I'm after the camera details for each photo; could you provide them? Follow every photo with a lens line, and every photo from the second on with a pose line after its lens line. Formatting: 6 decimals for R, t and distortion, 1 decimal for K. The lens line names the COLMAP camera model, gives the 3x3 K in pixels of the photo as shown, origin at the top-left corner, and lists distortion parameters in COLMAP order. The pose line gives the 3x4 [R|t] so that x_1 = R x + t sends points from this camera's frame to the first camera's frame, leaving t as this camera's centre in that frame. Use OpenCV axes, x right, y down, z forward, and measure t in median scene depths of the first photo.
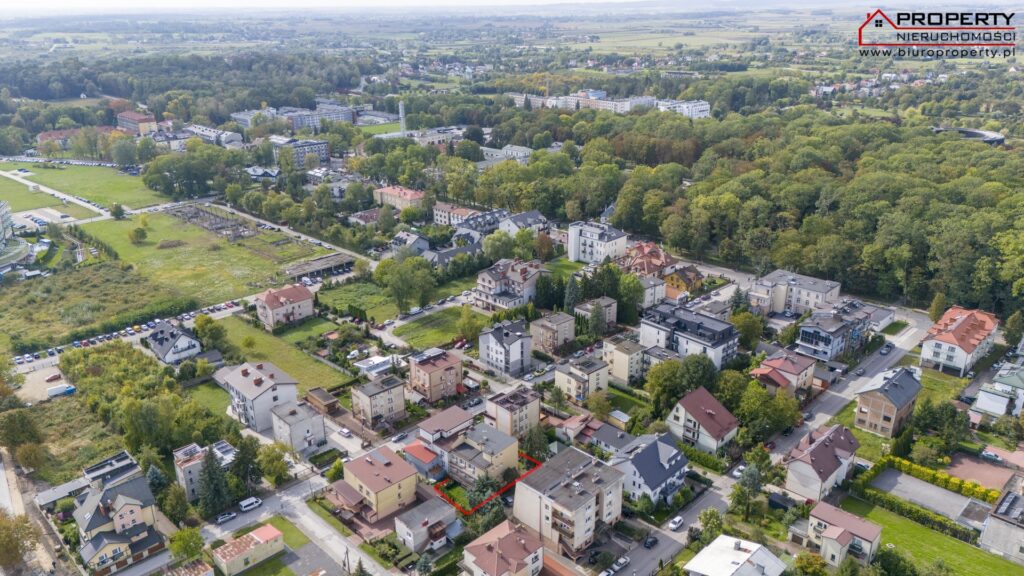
lens RADIAL K [[753.9, 0, 517.2], [0, 753.9, 285.5], [0, 0, 1]] dist [0.136446, -0.171007]
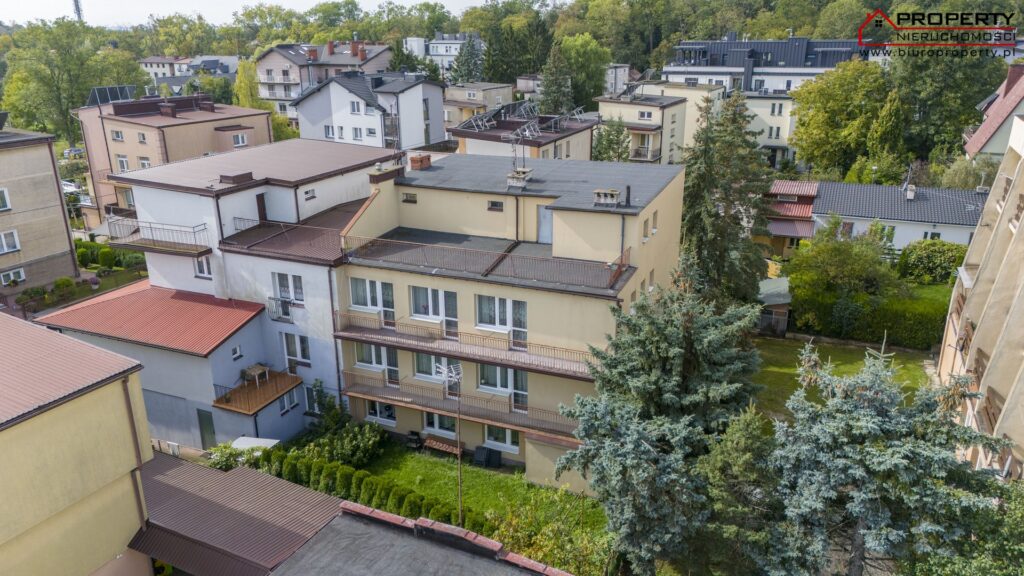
lens RADIAL K [[744.6, 0, 512.0], [0, 744.6, 288.0], [0, 0, 1]] dist [0.037624, -0.000560]
pose [[0.939832, -0.108689, 0.323888, -0.082143], [0.120070, 0.992648, -0.015299, 0.177602], [-0.319844, 0.053268, 0.945972, 0.635244]]
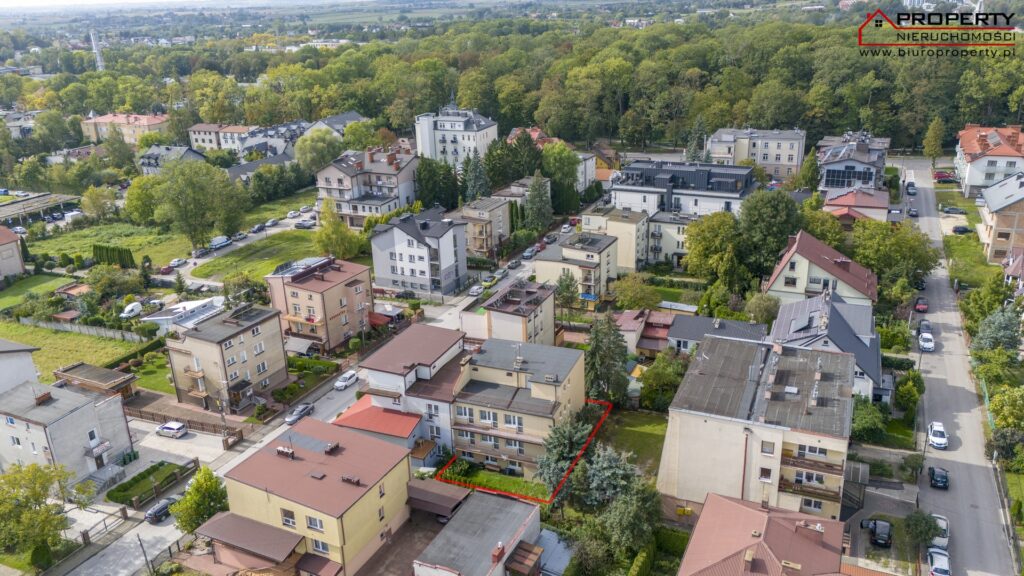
lens RADIAL K [[784.8, 0, 512.0], [0, 784.8, 288.0], [0, 0, 1]] dist [0.100163, -0.127827]
pose [[0.934212, -0.144812, 0.326001, -0.154774], [0.149202, 0.988738, 0.011641, 0.114861], [-0.324016, 0.037765, 0.945298, 0.406489]]
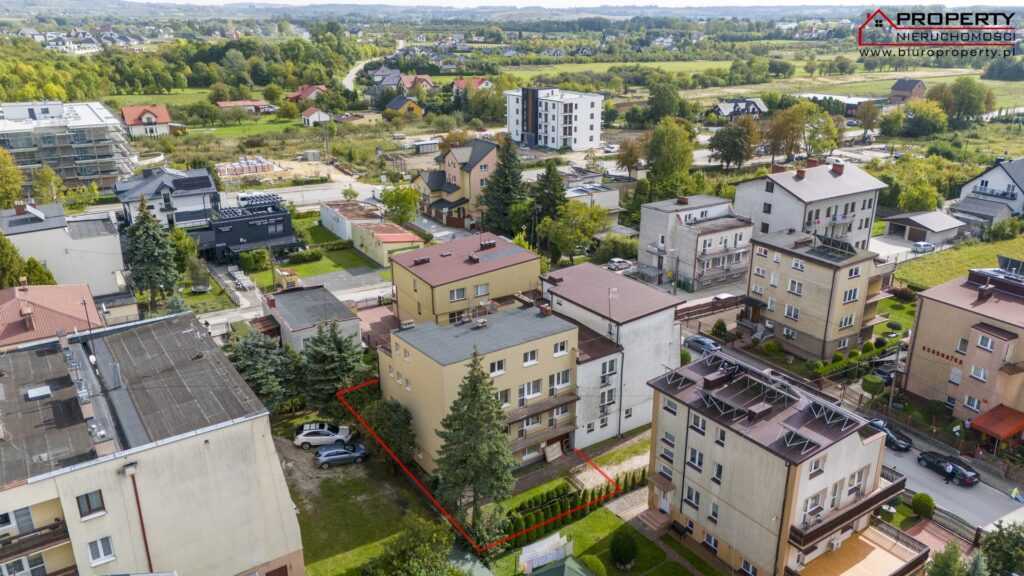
lens RADIAL K [[753.9, 0, 517.2], [0, 753.9, 285.5], [0, 0, 1]] dist [0.136446, -0.171007]
pose [[-0.195511, 0.346670, -0.917385, 0.193022], [-0.343273, 0.852070, 0.395146, 0.038144], [0.918662, 0.392168, -0.047587, 0.775402]]
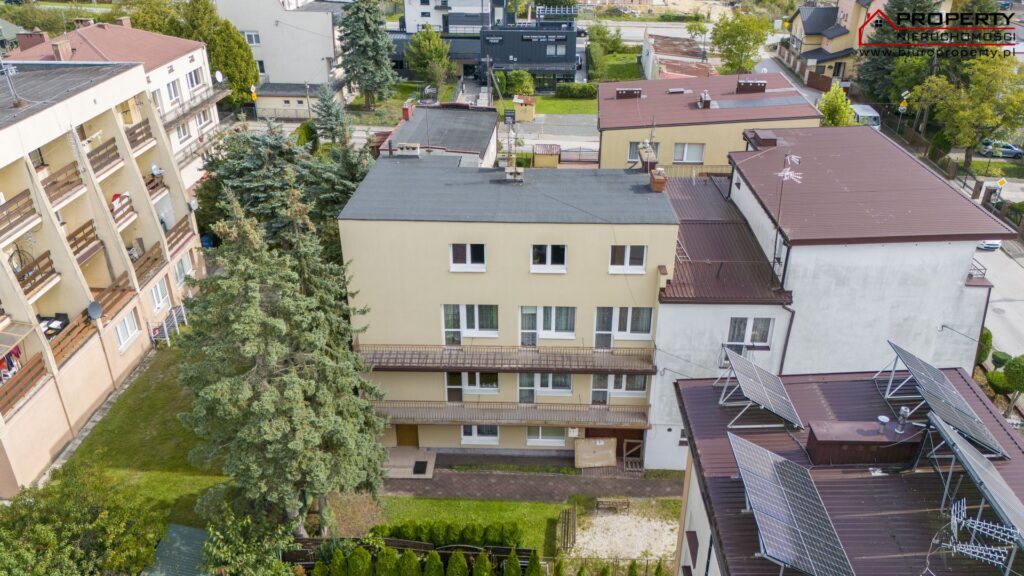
lens RADIAL K [[784.8, 0, 512.0], [0, 784.8, 288.0], [0, 0, 1]] dist [0.100163, -0.127827]
pose [[-0.739772, 0.325244, -0.589028, 0.056644], [-0.226821, 0.703630, 0.673392, 0.074135], [0.633474, 0.631761, -0.446753, 0.830503]]
